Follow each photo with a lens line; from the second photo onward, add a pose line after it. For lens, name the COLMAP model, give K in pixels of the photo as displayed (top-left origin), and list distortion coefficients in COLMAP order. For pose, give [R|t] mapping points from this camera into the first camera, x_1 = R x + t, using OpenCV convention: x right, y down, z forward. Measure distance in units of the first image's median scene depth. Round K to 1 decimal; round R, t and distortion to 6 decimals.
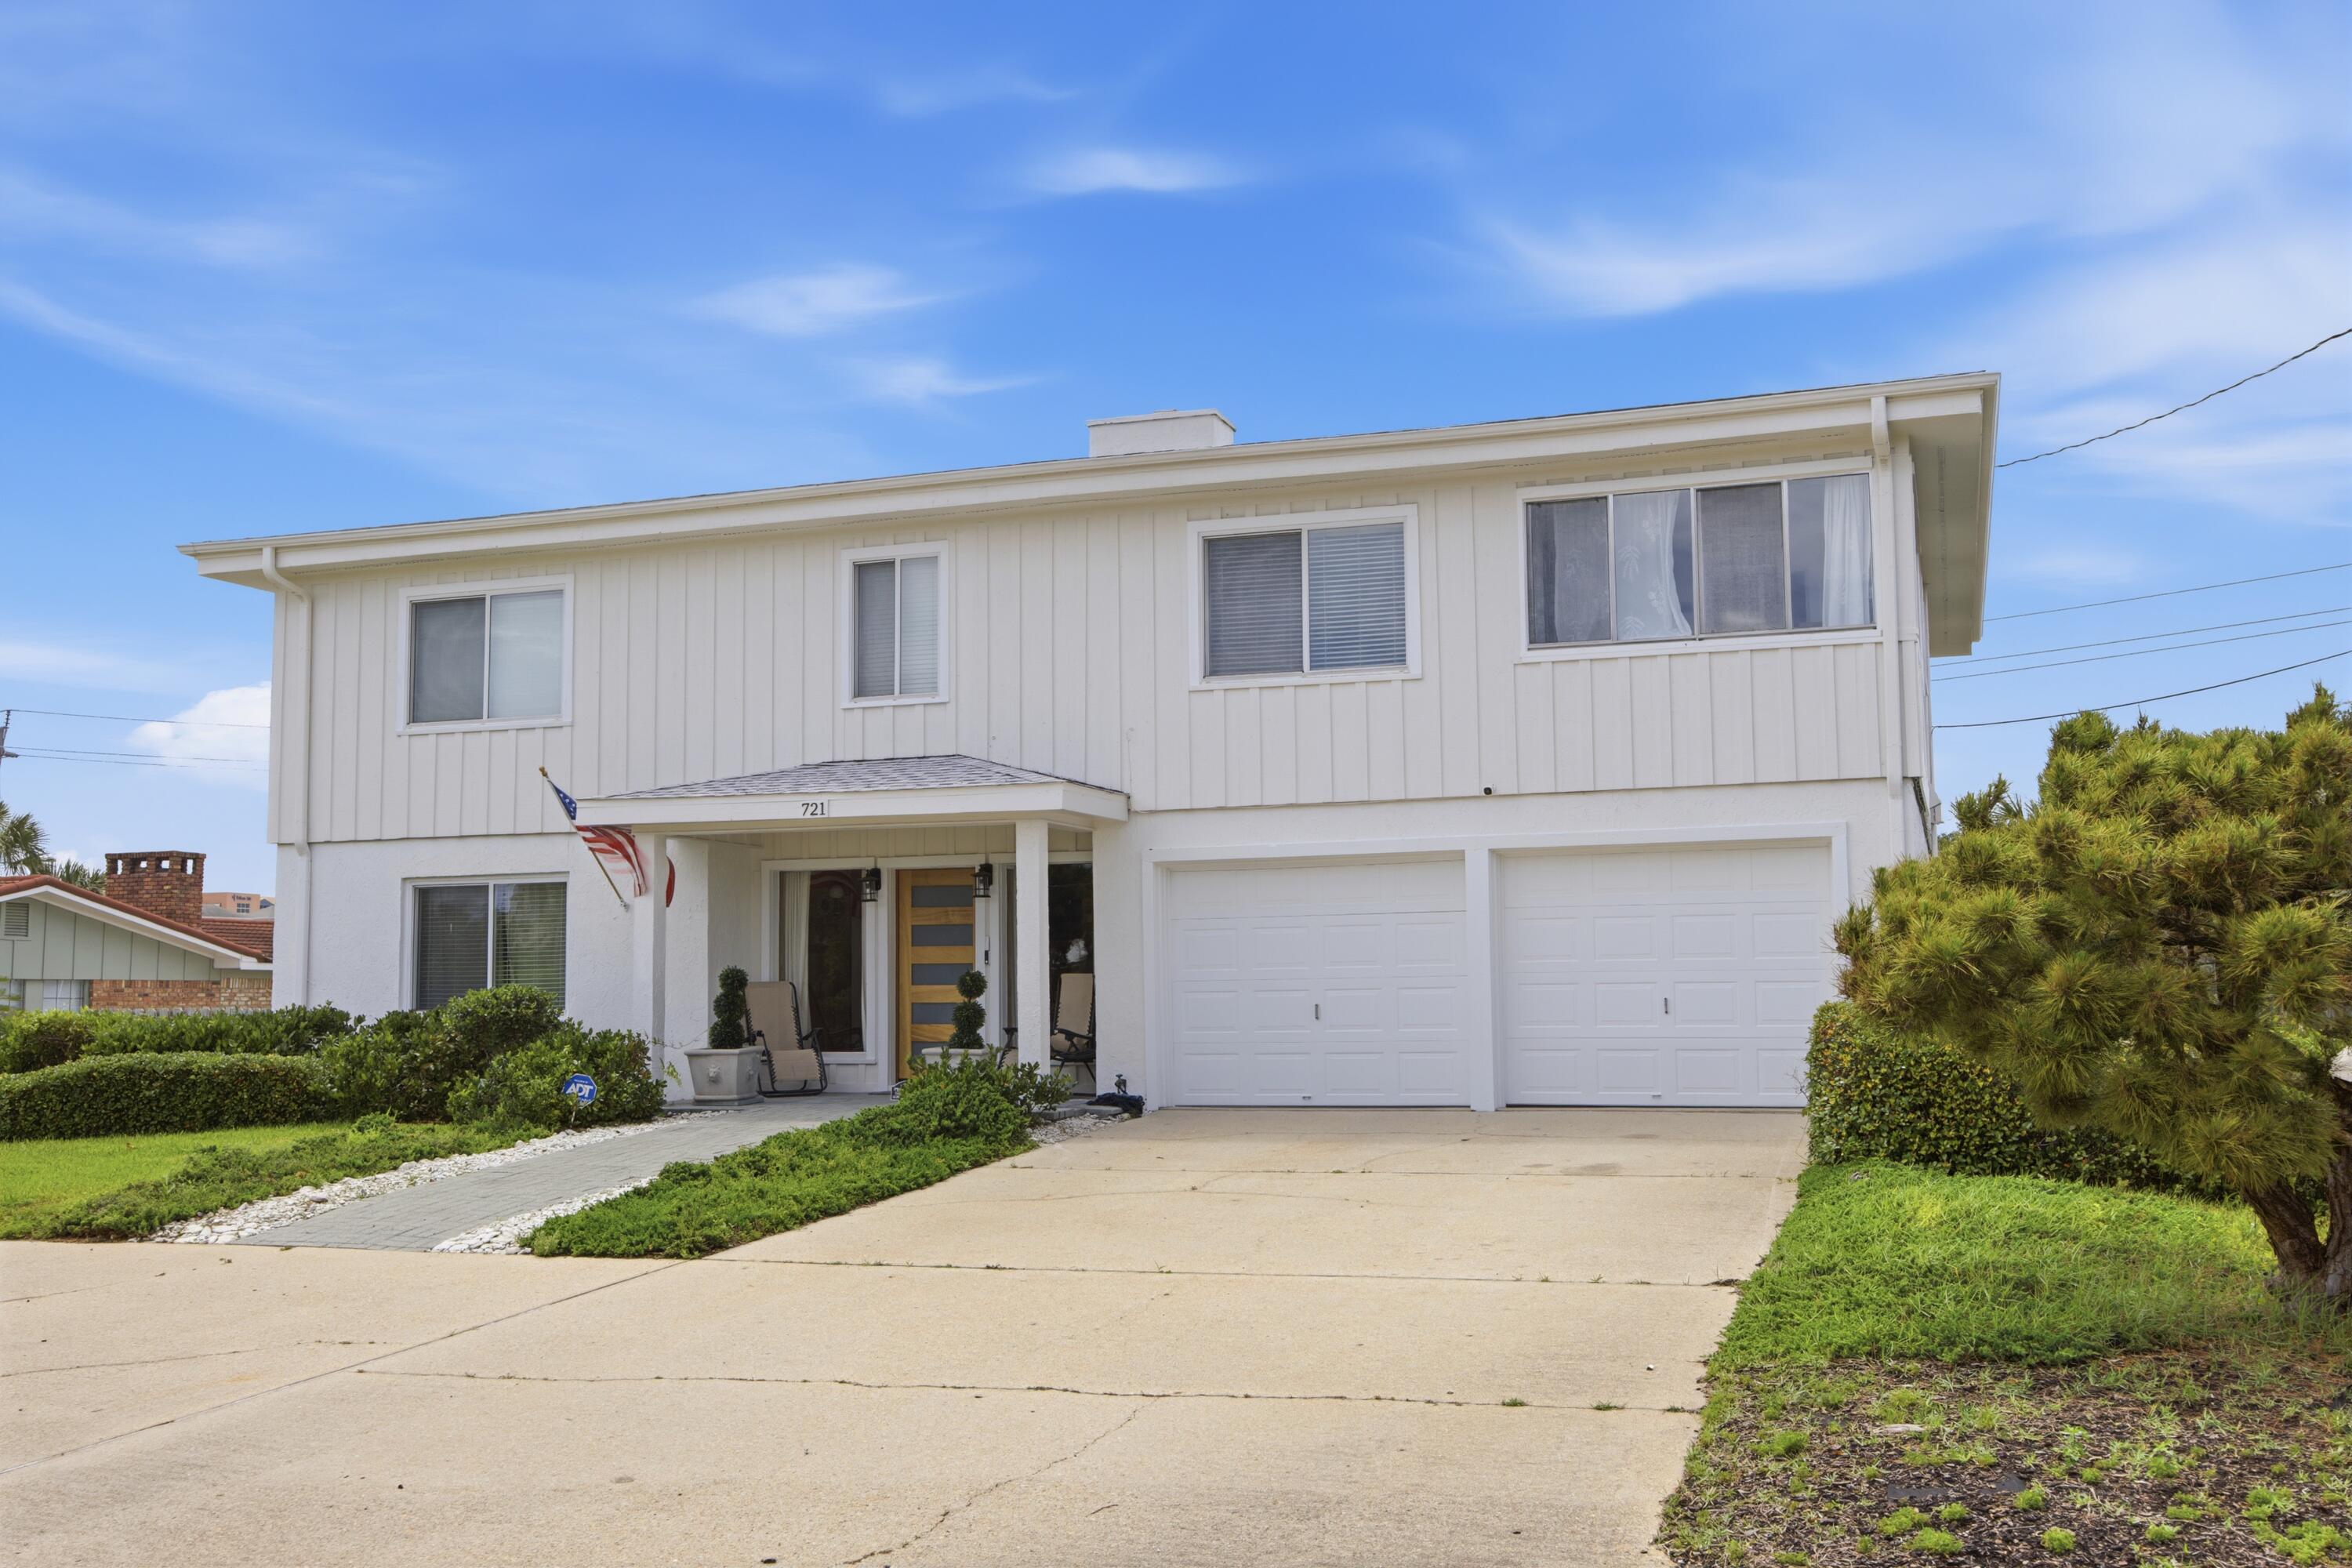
lens RADIAL K [[2209.6, 0, 1168.2], [0, 2209.6, 834.2], [0, 0, 1]] dist [0.021883, -0.007221]
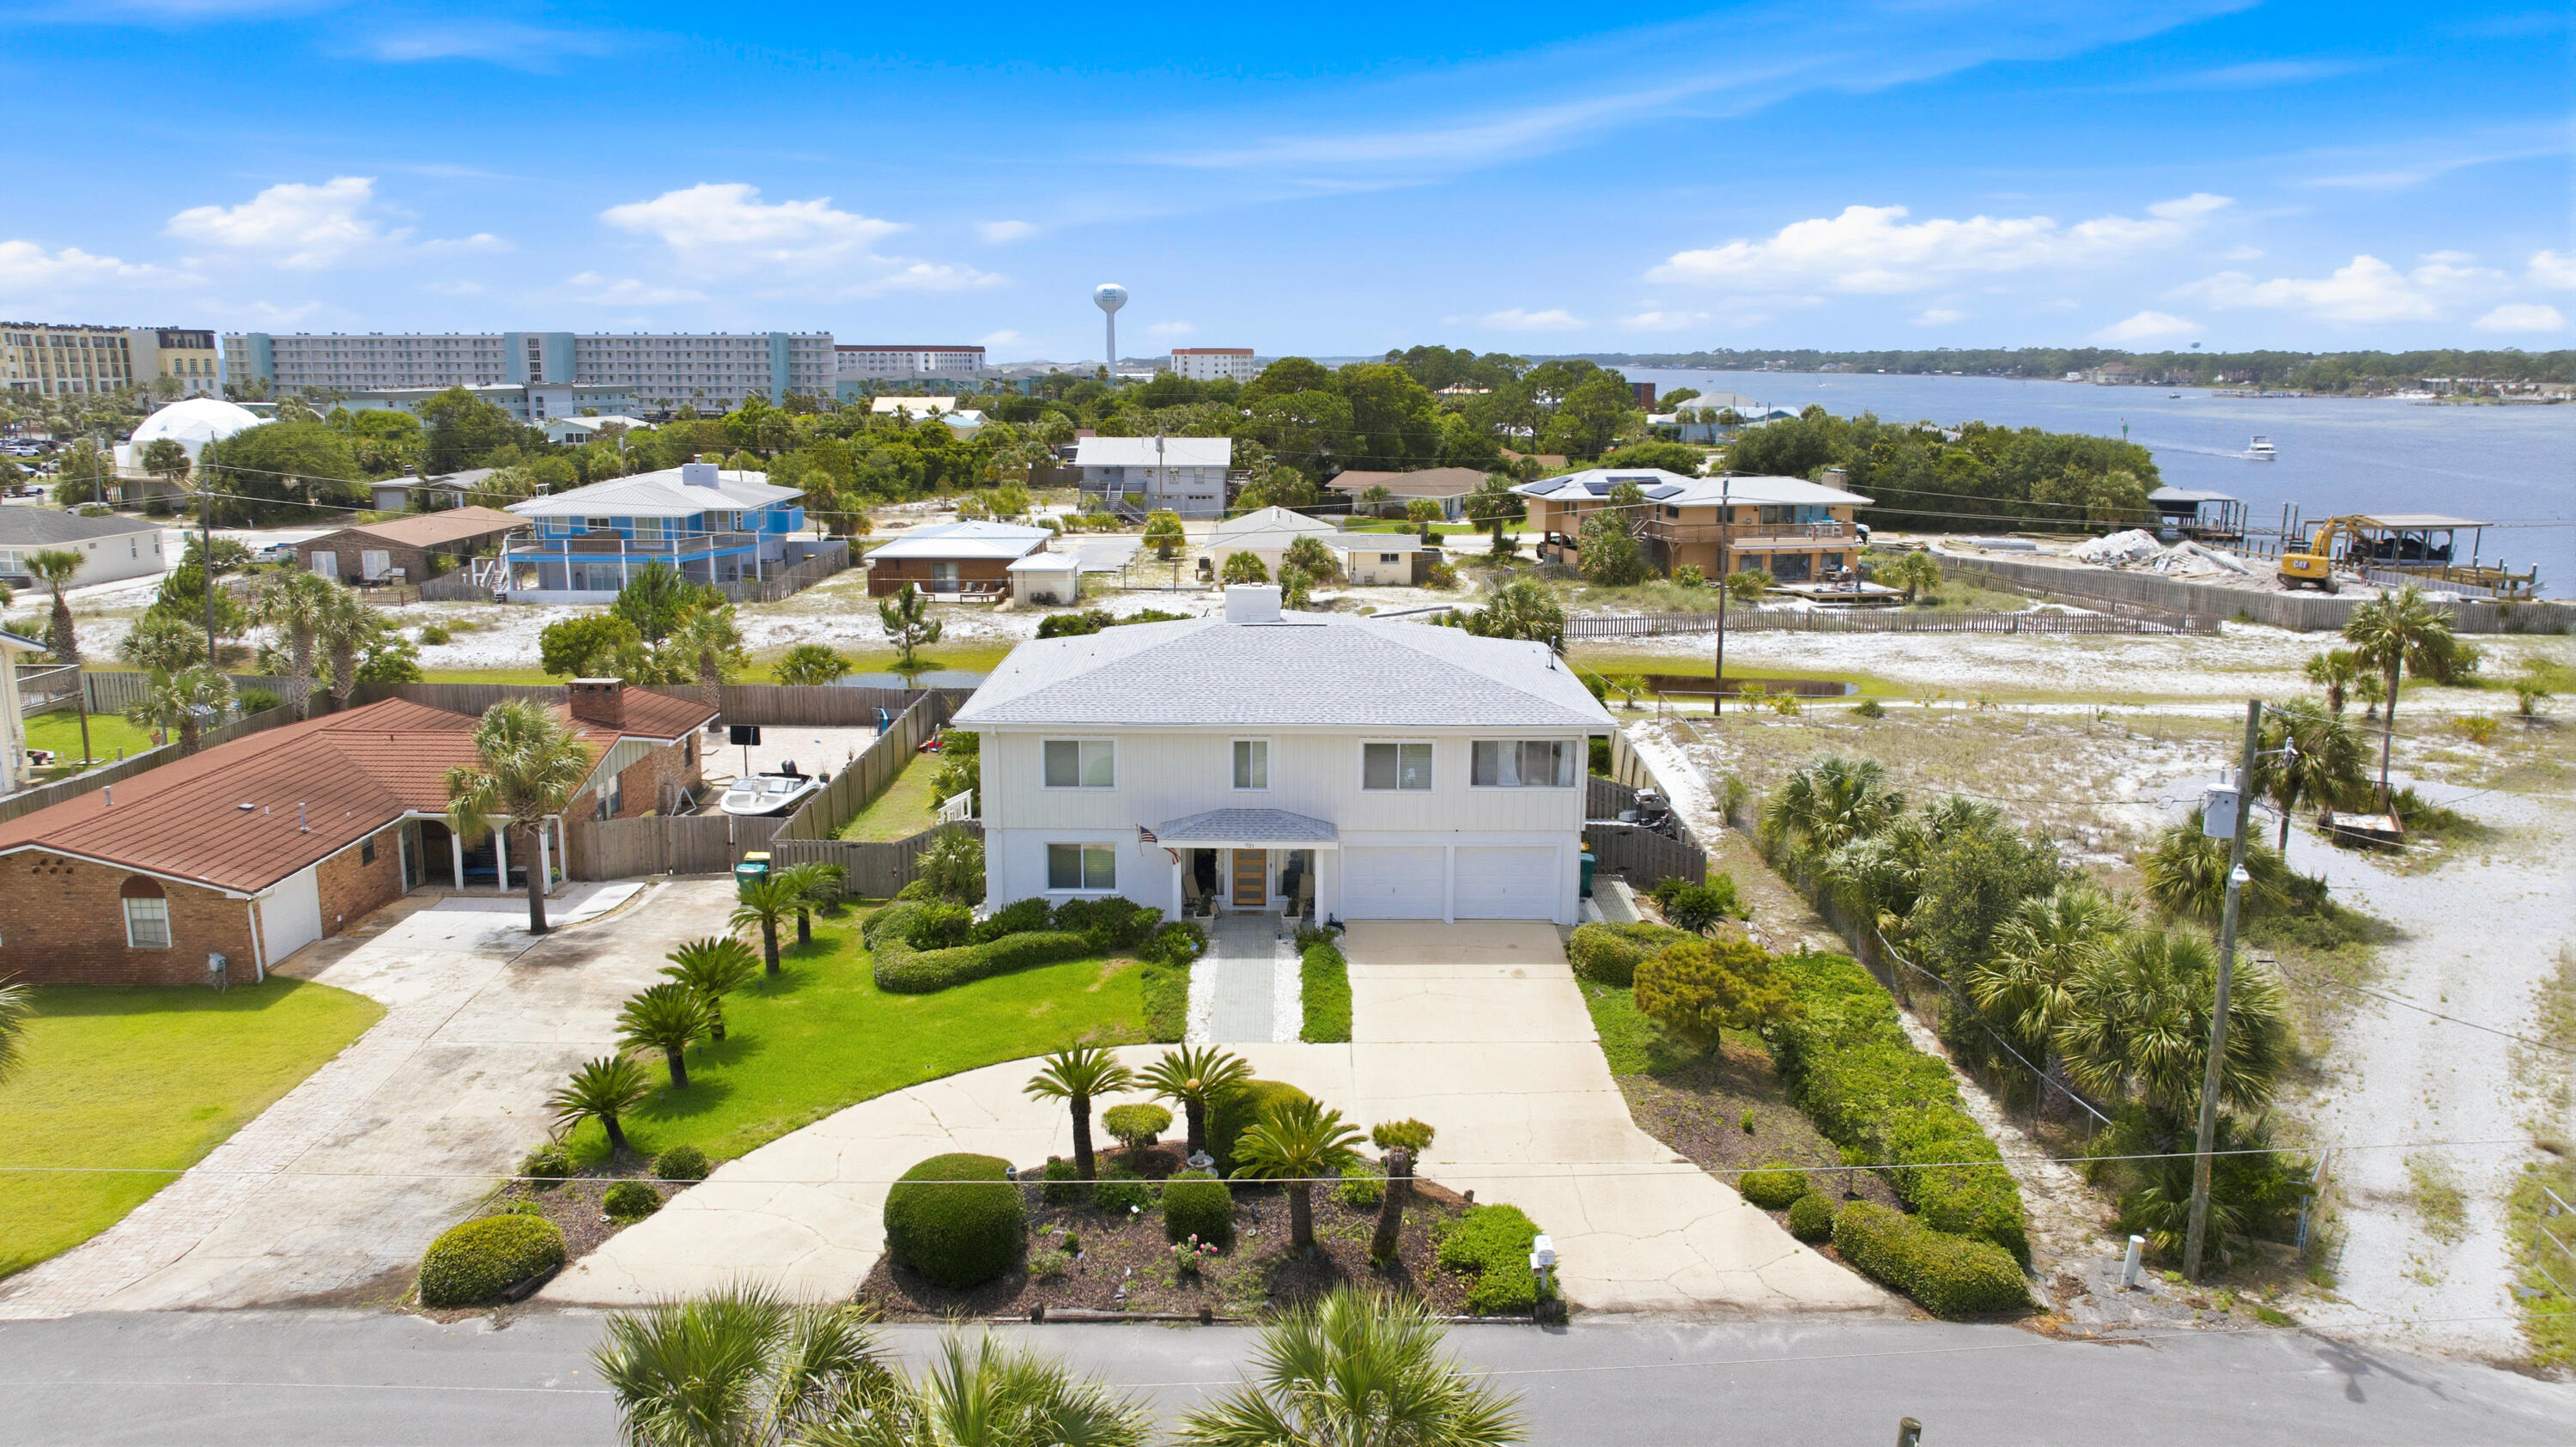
lens RADIAL K [[1796.6, 0, 1288.0], [0, 1796.6, 723.5], [0, 0, 1]] dist [-0.017060, -0.009400]
pose [[0.941302, -0.051241, 0.333653, -0.943108], [-0.040396, 0.964210, 0.262045, -0.839332], [-0.335139, -0.260142, 0.905543, -1.227163]]
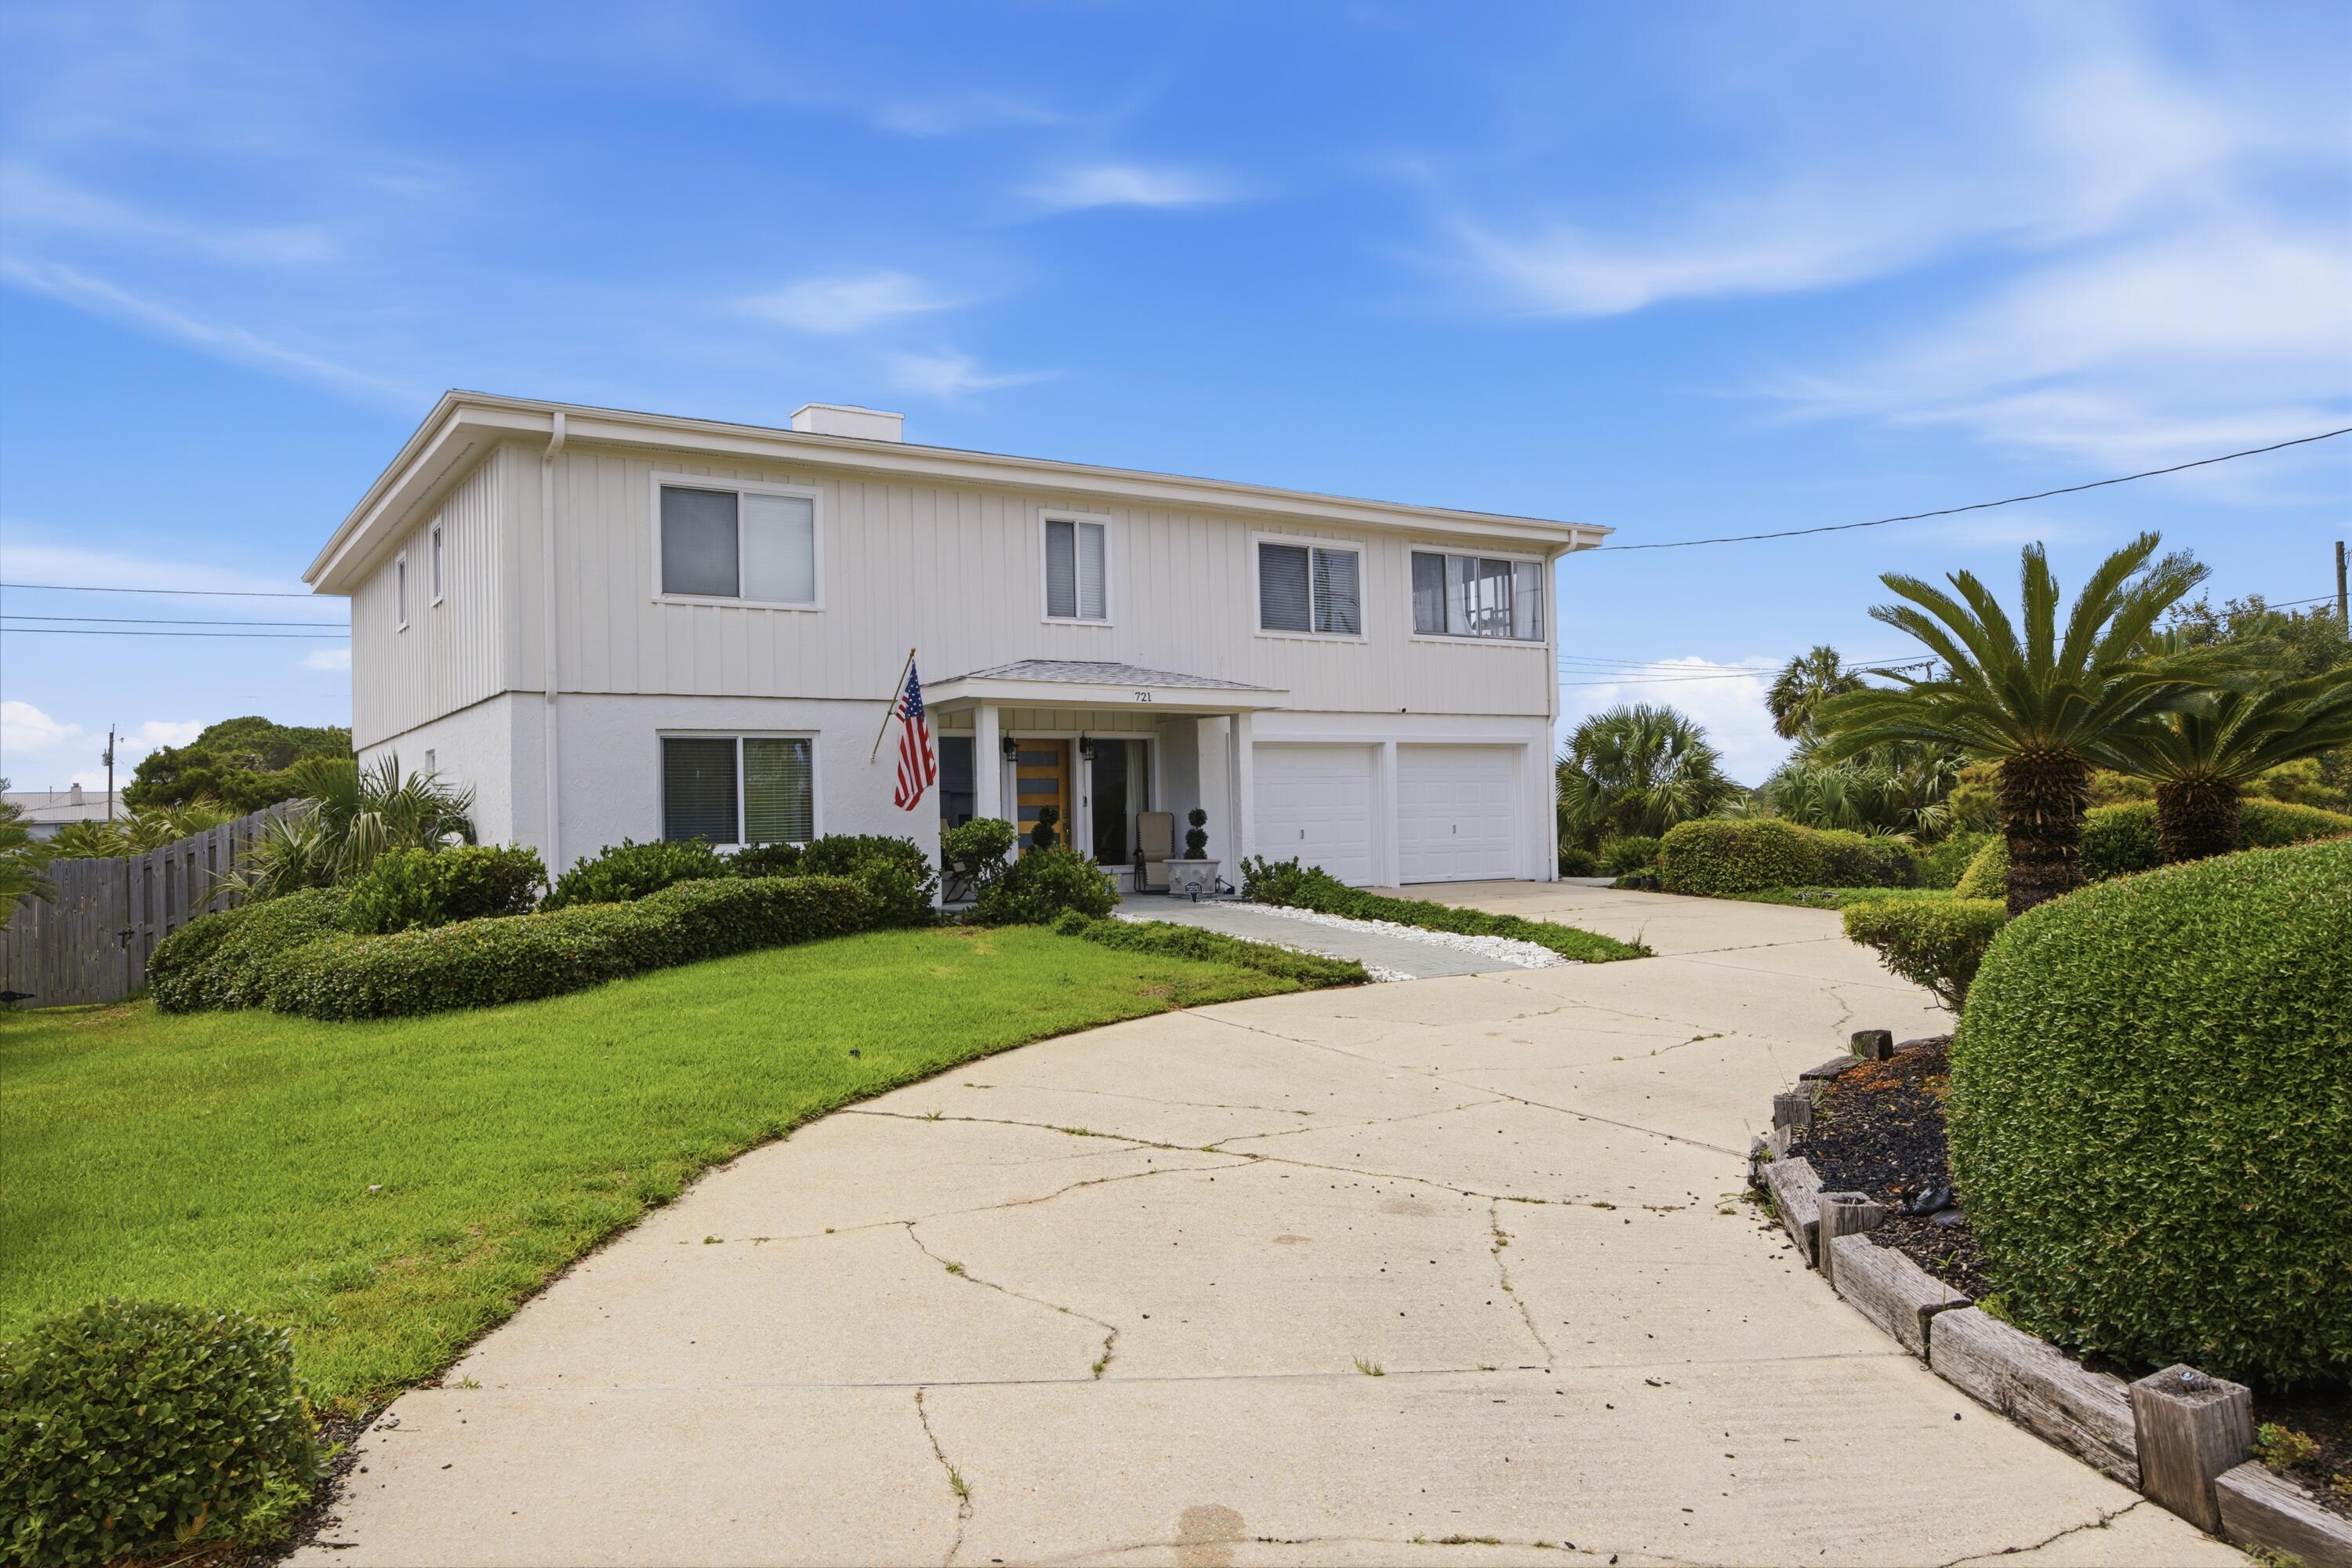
lens RADIAL K [[1632.3, 0, 1179.8], [0, 1632.3, 817.6], [0, 0, 1]] dist [-0.007768, -0.002774]
pose [[0.599271, 0.000997, 0.800545, -1.026830], [-0.038153, 0.998898, 0.027316, 0.038135], [-0.799636, -0.046913, 0.598649, 0.344043]]
